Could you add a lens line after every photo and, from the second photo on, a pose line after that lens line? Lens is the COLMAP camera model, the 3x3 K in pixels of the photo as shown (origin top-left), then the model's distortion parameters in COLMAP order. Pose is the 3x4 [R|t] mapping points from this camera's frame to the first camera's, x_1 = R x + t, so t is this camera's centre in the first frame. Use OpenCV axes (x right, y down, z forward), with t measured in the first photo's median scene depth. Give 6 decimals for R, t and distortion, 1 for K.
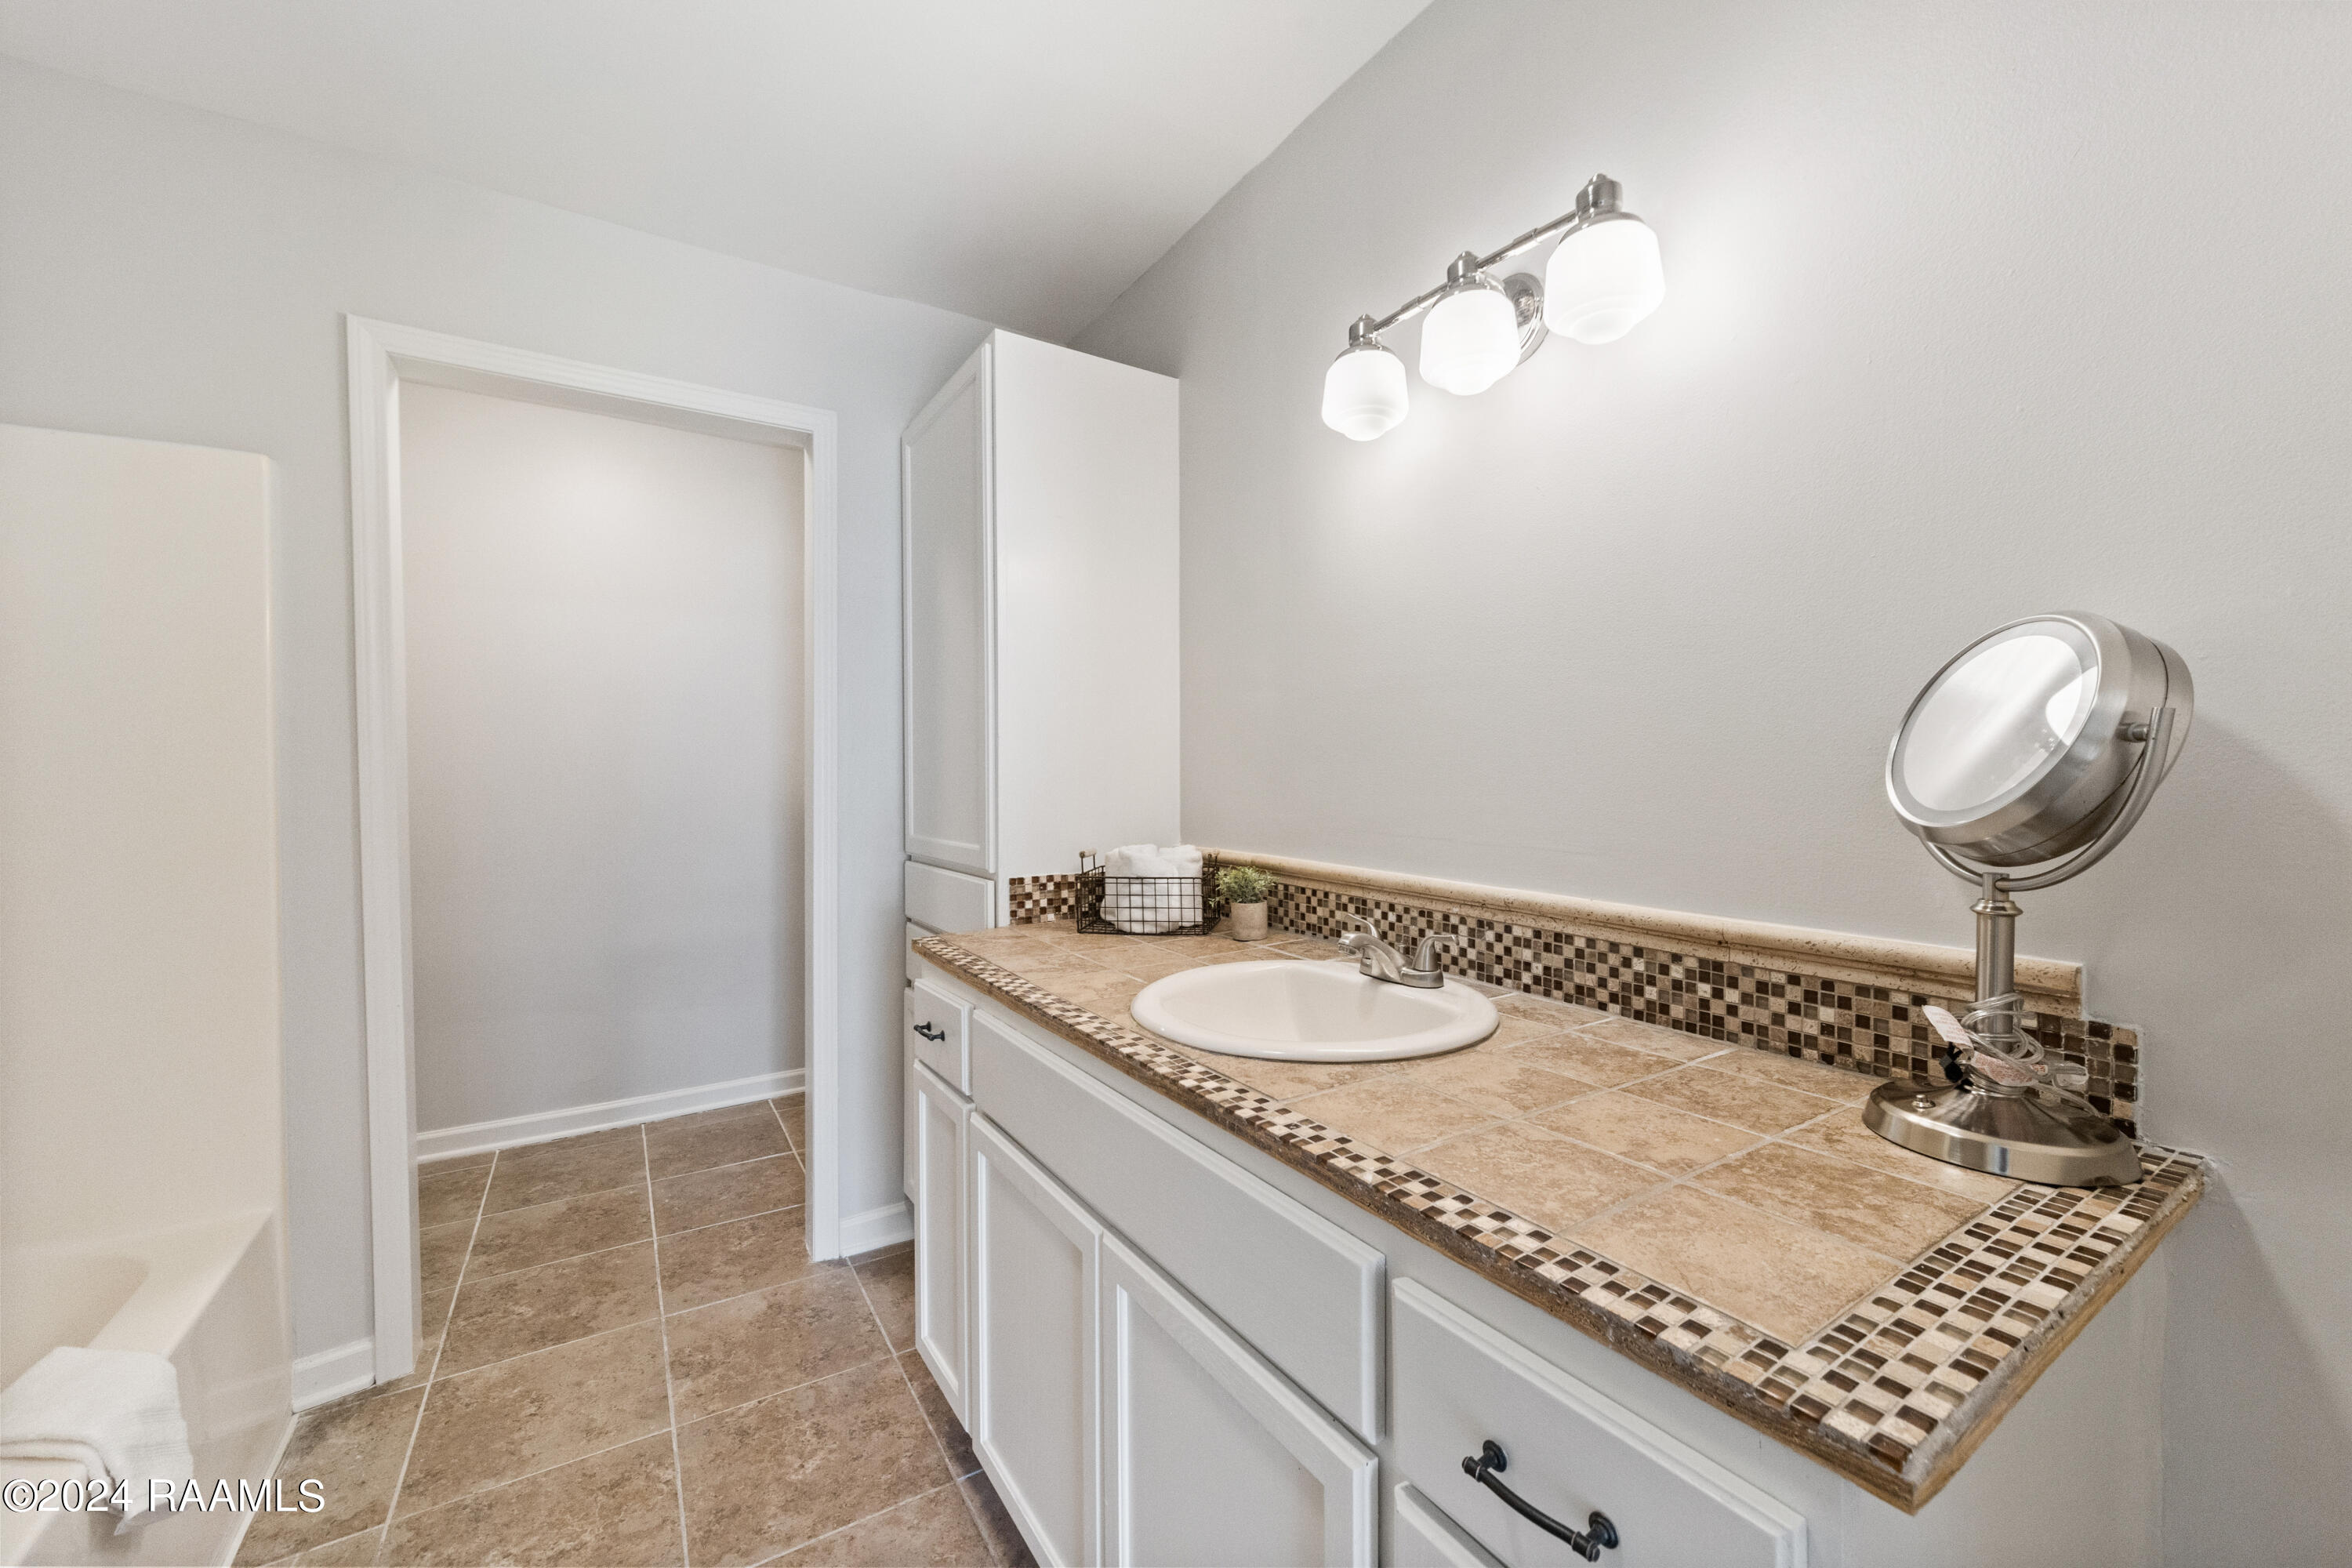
lens RADIAL K [[945.6, 0, 1171.2], [0, 945.6, 788.4], [0, 0, 1]] dist [-0.000741, -0.000416]
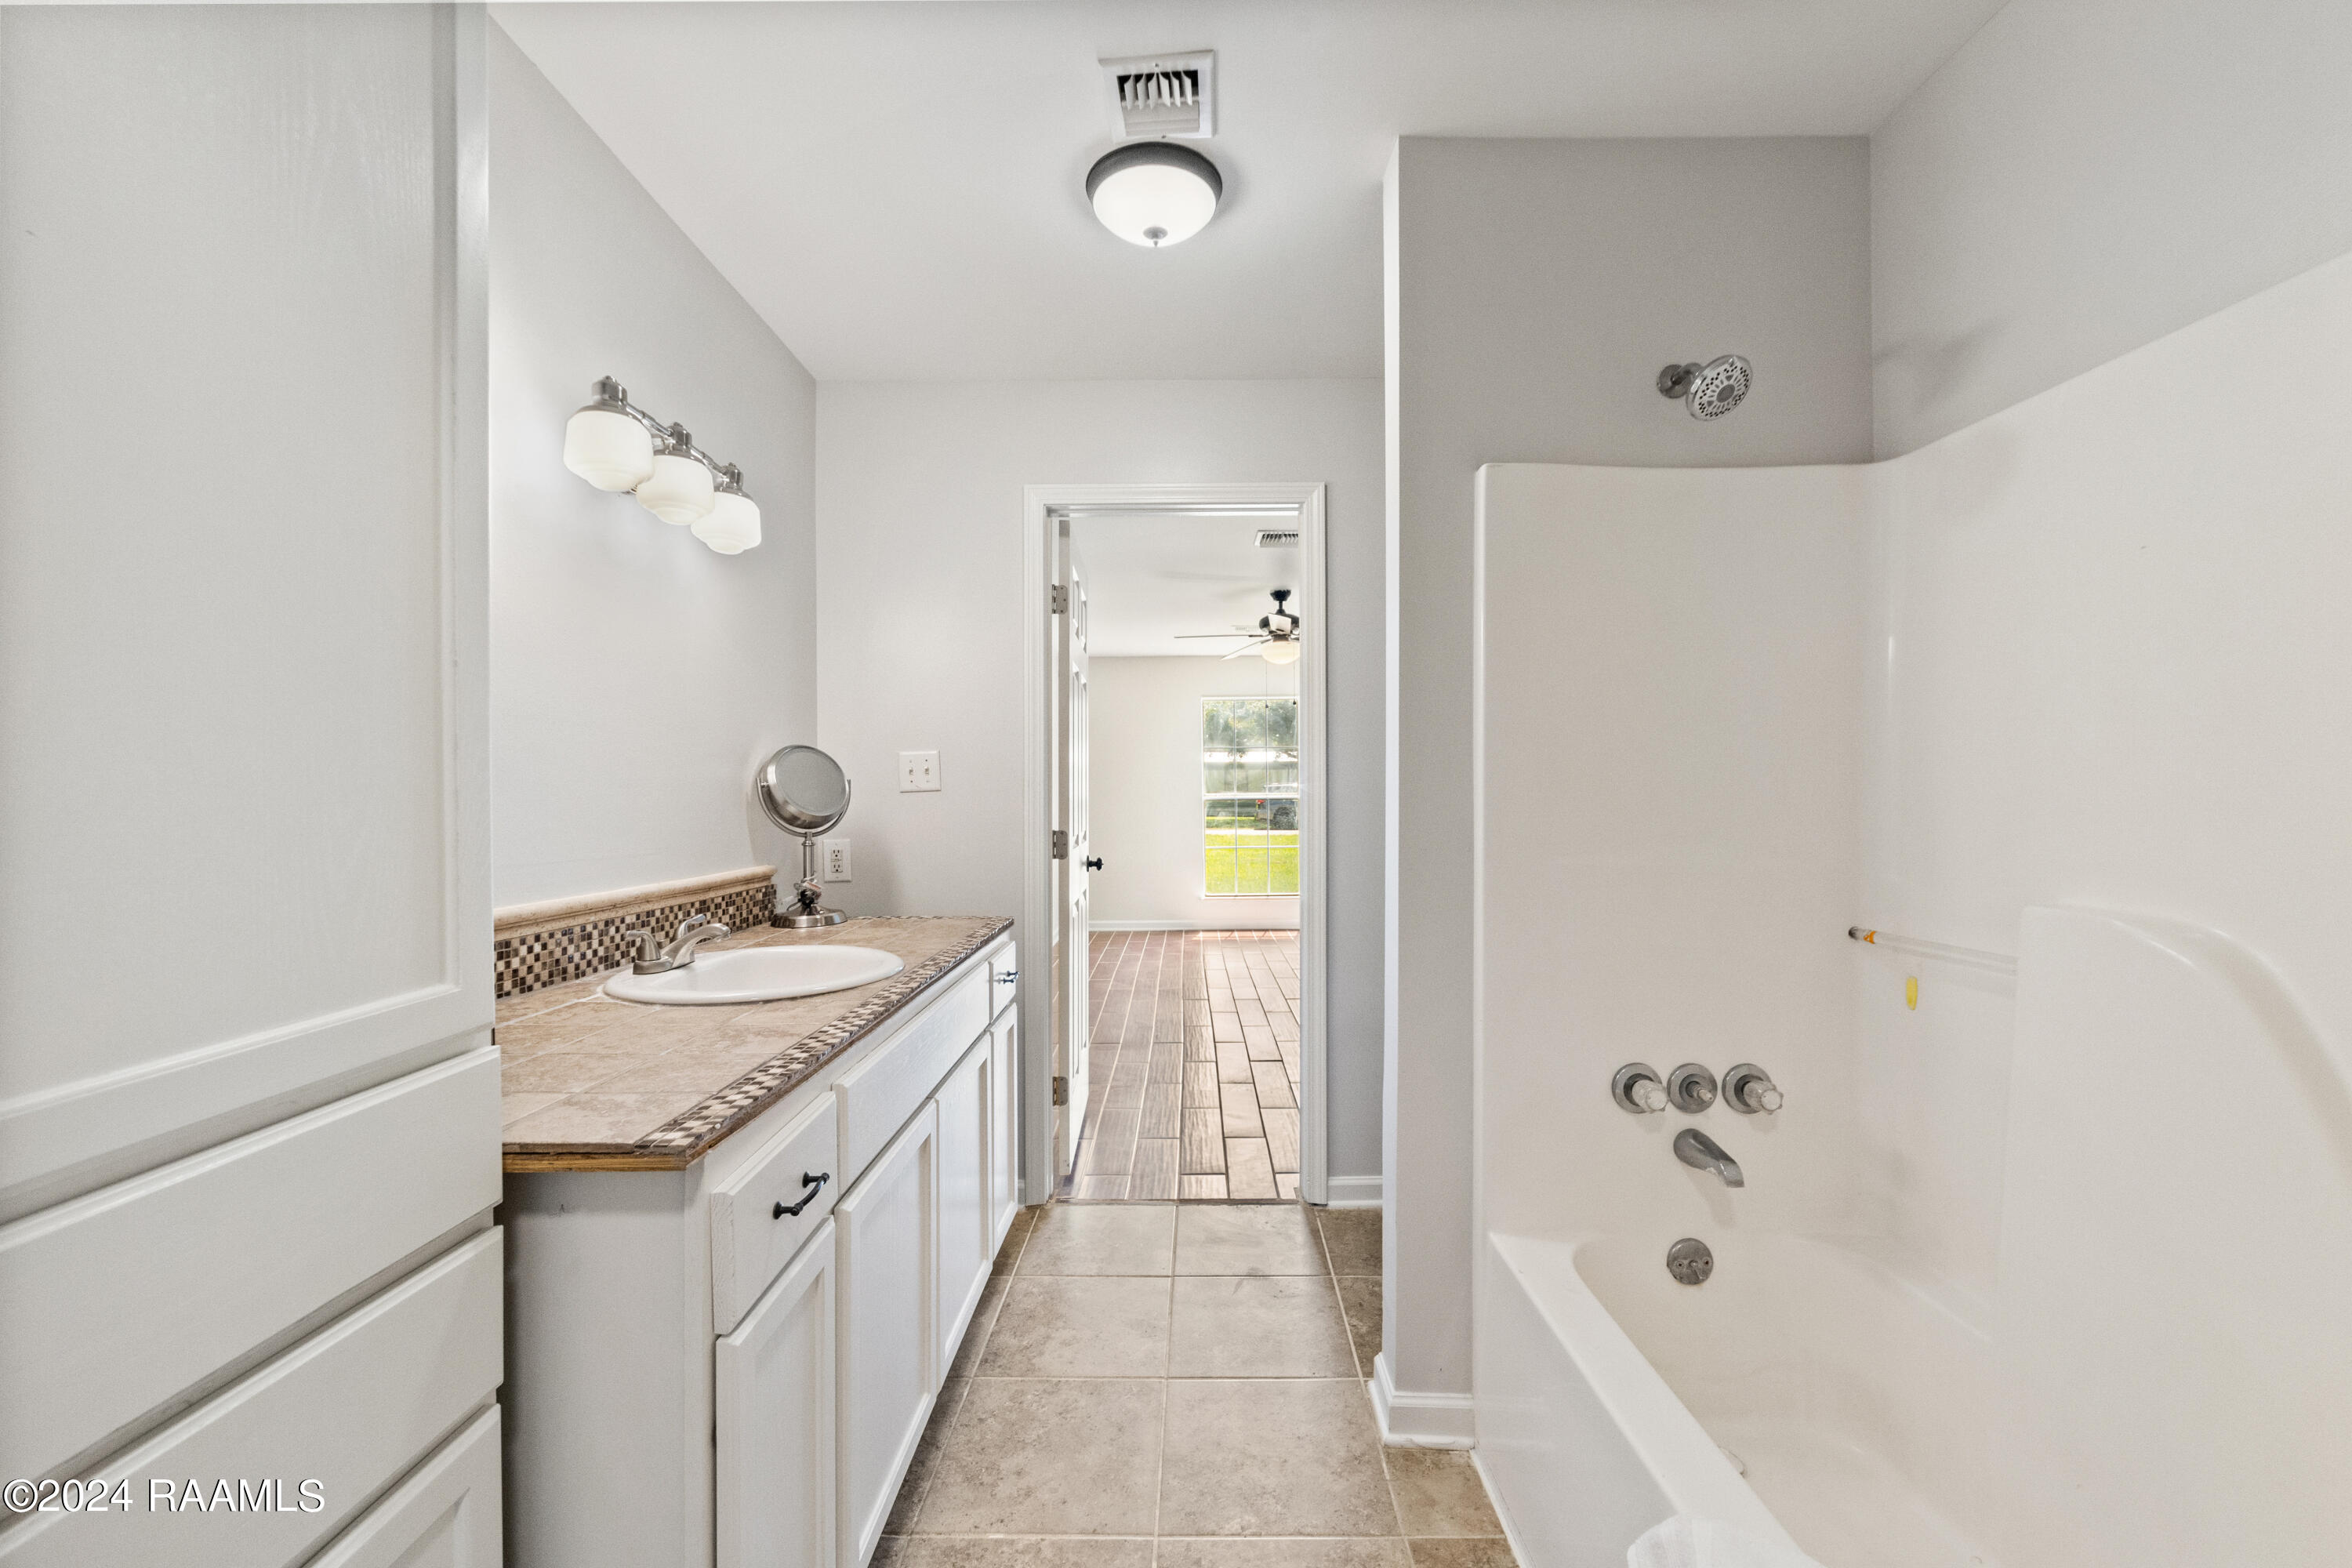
lens RADIAL K [[945.6, 0, 1176.3], [0, 945.6, 788.7], [0, 0, 1]] dist [-0.000741, -0.000416]
pose [[-0.847902, 0.004560, 0.530134, -0.933531], [0.011944, 0.999873, 0.010504, -0.034457], [-0.530019, 0.015238, -0.847849, 1.625386]]
